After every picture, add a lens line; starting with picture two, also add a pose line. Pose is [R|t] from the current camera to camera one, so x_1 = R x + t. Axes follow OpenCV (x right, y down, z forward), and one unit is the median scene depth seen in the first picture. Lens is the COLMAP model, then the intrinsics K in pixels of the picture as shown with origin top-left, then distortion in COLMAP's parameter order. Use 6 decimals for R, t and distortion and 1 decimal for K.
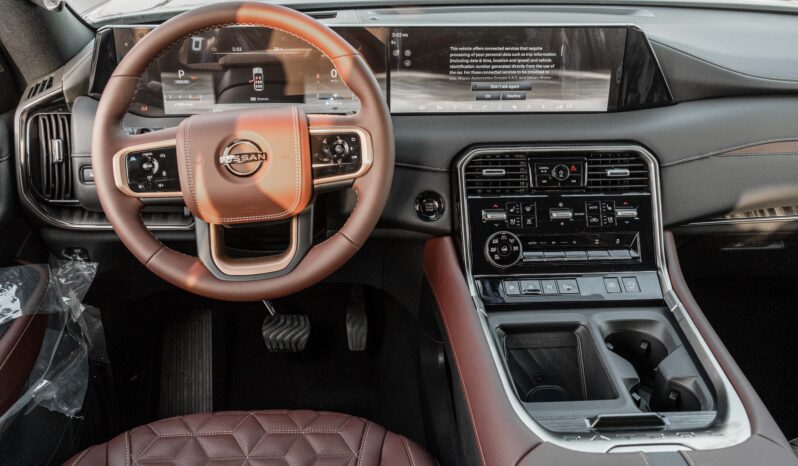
lens RADIAL K [[820.2, 0, 399.0], [0, 820.2, 233.0], [0, 0, 1]] dist [0.012056, -0.005238]
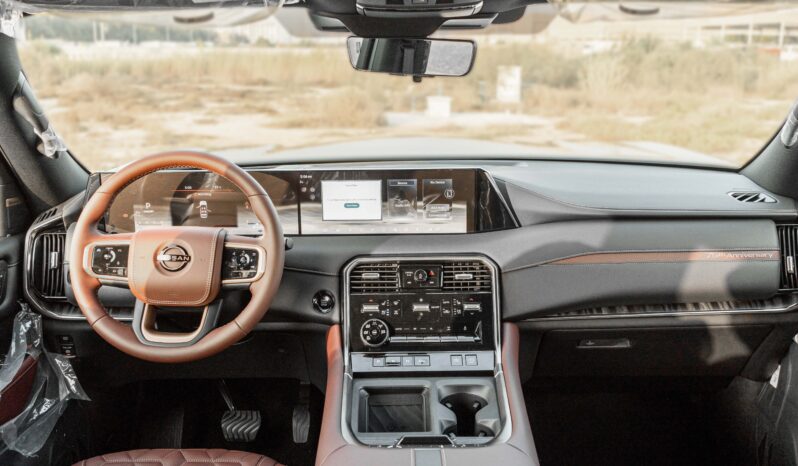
lens RADIAL K [[831.1, 0, 399.0], [0, 831.1, 233.0], [0, 0, 1]] dist [-0.004308, -0.012155]
pose [[0.997535, -0.003350, -0.070091, 0.255603], [-0.011216, 0.978406, -0.206388, 0.135245], [0.069269, 0.206665, 0.975957, -0.321705]]
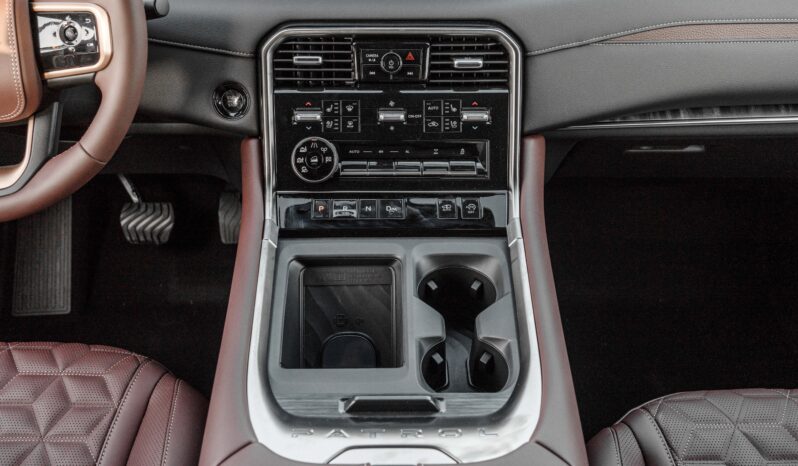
lens RADIAL K [[831.1, 0, 399.0], [0, 831.1, 233.0], [0, 0, 1]] dist [-0.004308, -0.012155]
pose [[0.998824, 0.030579, -0.037632, 0.238180], [-0.022627, 0.980333, 0.196048, -0.069452], [0.042887, -0.194966, 0.979872, 0.191020]]
